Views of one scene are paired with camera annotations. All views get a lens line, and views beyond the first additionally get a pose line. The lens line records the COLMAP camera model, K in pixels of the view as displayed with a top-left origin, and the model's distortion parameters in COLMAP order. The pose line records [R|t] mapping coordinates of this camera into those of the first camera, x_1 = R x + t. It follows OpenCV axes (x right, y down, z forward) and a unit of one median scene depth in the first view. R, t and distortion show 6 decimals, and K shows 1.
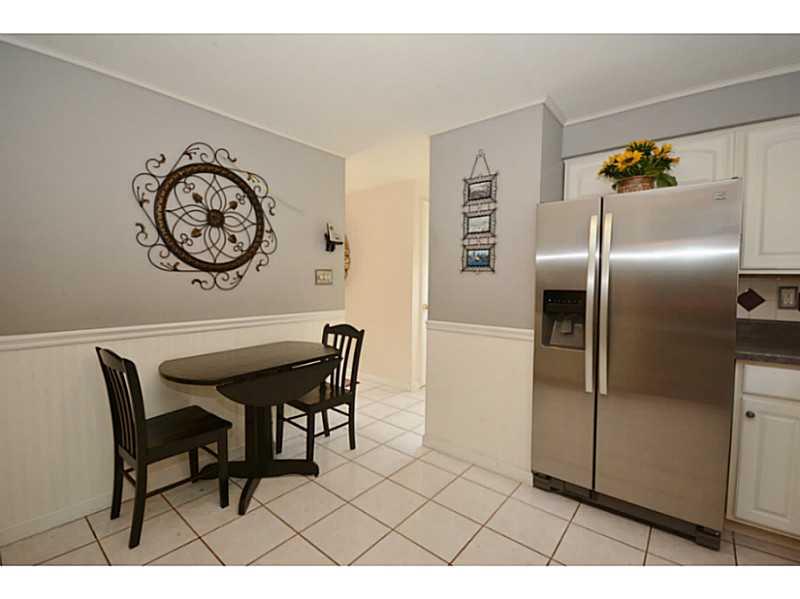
lens RADIAL K [[365.0, 0, 390.7], [0, 365.0, 297.4], [0, 0, 1]] dist [-0.001235, -0.000948]
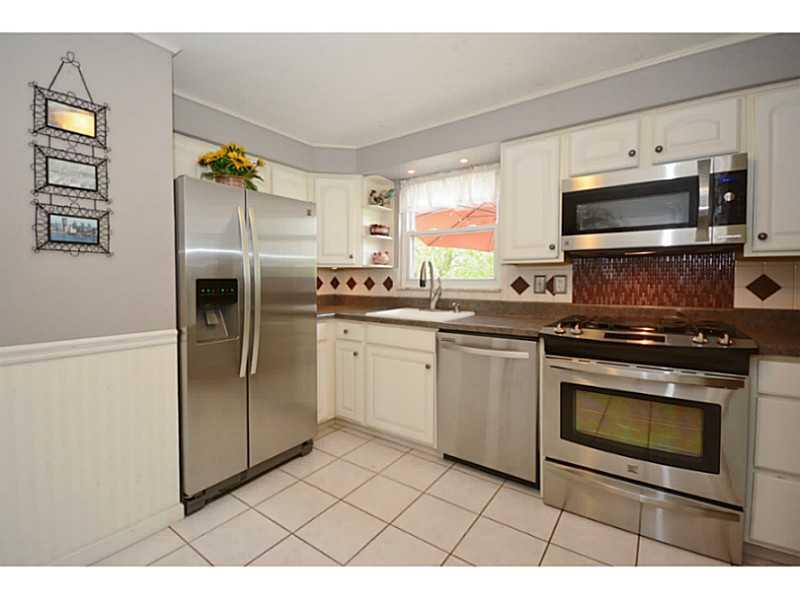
lens RADIAL K [[365.0, 0, 390.7], [0, 365.0, 297.4], [0, 0, 1]] dist [-0.001235, -0.000948]
pose [[-0.073966, -0.053507, 0.995824, -0.420125], [0.051184, 0.997040, 0.057374, -0.003946], [-0.995946, 0.055214, -0.071009, 0.535317]]
